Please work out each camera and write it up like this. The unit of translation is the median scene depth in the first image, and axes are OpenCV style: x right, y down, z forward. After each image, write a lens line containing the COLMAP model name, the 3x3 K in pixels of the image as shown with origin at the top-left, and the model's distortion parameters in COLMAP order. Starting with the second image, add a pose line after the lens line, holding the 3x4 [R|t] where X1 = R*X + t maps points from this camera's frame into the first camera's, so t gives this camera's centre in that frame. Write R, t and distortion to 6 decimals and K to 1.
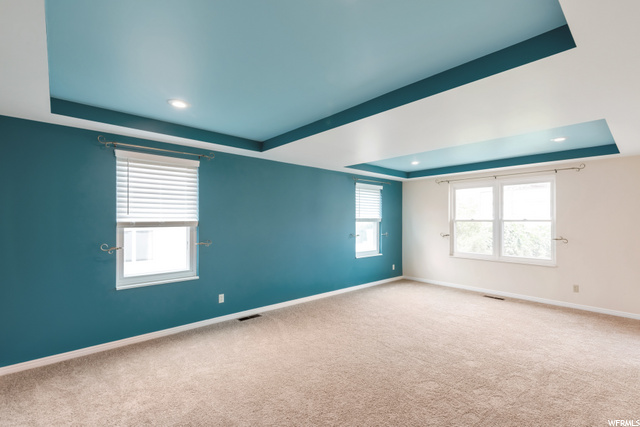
lens RADIAL K [[290.7, 0, 322.1], [0, 290.7, 218.0], [0, 0, 1]] dist [0.018470, -0.000205]
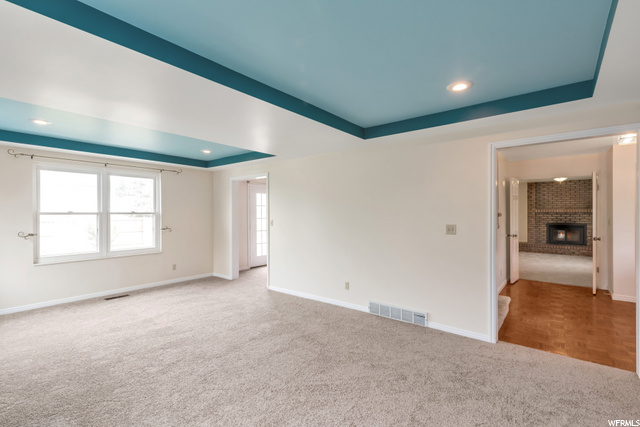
lens RADIAL K [[290.7, 0, 322.1], [0, 290.7, 218.0], [0, 0, 1]] dist [0.018470, -0.000205]
pose [[-0.143341, -0.020779, 0.989455, -0.393919], [-0.008028, 0.999771, 0.019832, 0.000112], [-0.989641, -0.005100, -0.143475, 0.472650]]
